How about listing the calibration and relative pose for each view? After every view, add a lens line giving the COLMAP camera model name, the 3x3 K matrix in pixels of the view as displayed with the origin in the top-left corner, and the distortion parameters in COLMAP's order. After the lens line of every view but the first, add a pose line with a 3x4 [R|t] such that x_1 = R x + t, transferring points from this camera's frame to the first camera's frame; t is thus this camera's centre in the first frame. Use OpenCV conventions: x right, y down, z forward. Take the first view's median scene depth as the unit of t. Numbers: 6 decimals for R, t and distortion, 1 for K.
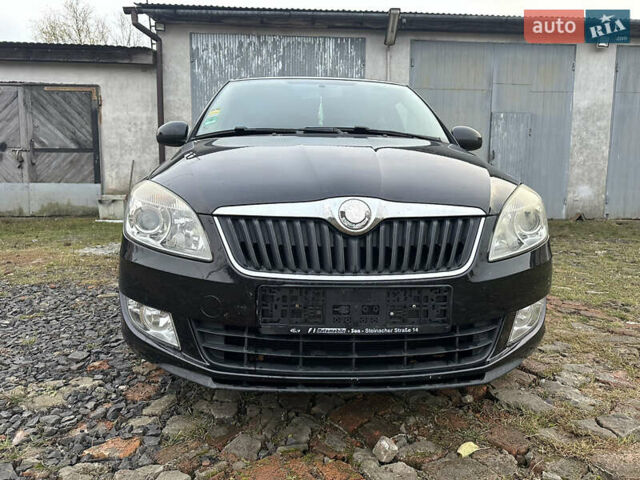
lens RADIAL K [[458.5, 0, 318.3], [0, 458.5, 239.0], [0, 0, 1]] dist [0.056790, -0.072845]
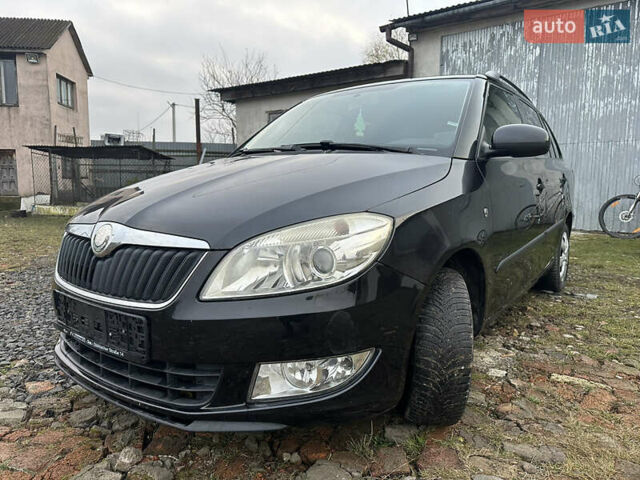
lens RADIAL K [[458.5, 0, 318.3], [0, 458.5, 239.0], [0, 0, 1]] dist [0.056790, -0.072845]
pose [[0.760959, 0.076230, -0.644306, 0.207778], [-0.074891, 0.996756, 0.029479, -0.021511], [0.644463, 0.025820, 0.764199, 0.083465]]
